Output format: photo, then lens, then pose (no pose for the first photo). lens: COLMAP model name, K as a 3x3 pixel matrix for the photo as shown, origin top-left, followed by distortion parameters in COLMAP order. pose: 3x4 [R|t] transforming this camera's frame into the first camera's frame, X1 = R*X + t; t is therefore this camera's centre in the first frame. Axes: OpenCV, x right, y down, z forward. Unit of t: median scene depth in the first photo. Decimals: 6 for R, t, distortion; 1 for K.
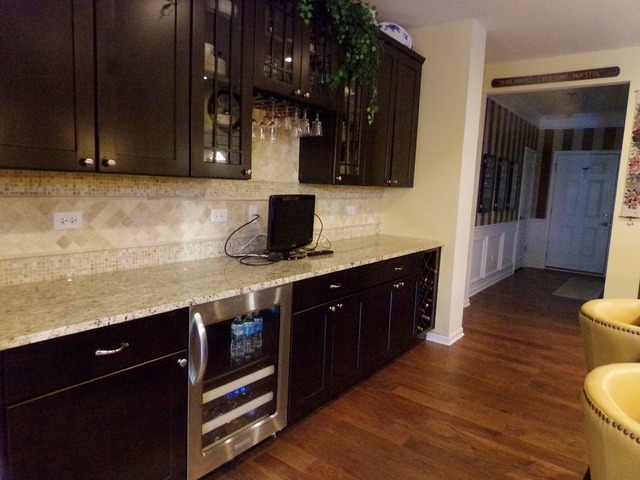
lens RADIAL K [[440.3, 0, 315.3], [0, 440.3, 236.7], [0, 0, 1]] dist [0.006886, -0.001429]
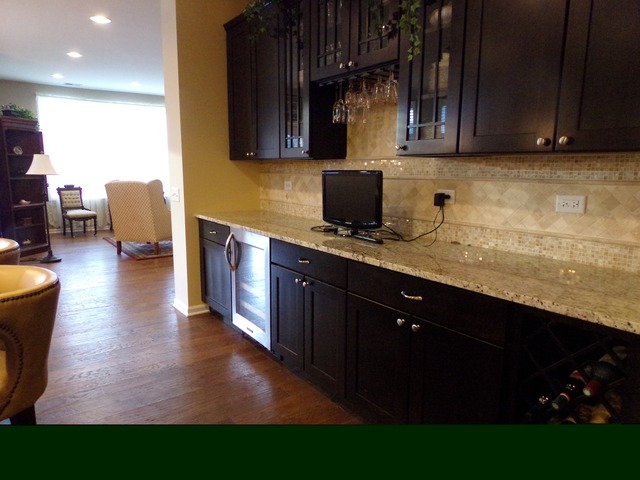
lens RADIAL K [[436.1, 0, 314.9], [0, 436.1, 239.5], [0, 0, 1]] dist [0.025608, -0.037782]
pose [[-0.281626, 0.133906, -0.950135, 0.774286], [-0.110558, 0.979091, 0.170757, -0.089722], [0.953134, 0.153134, -0.260933, 1.021010]]
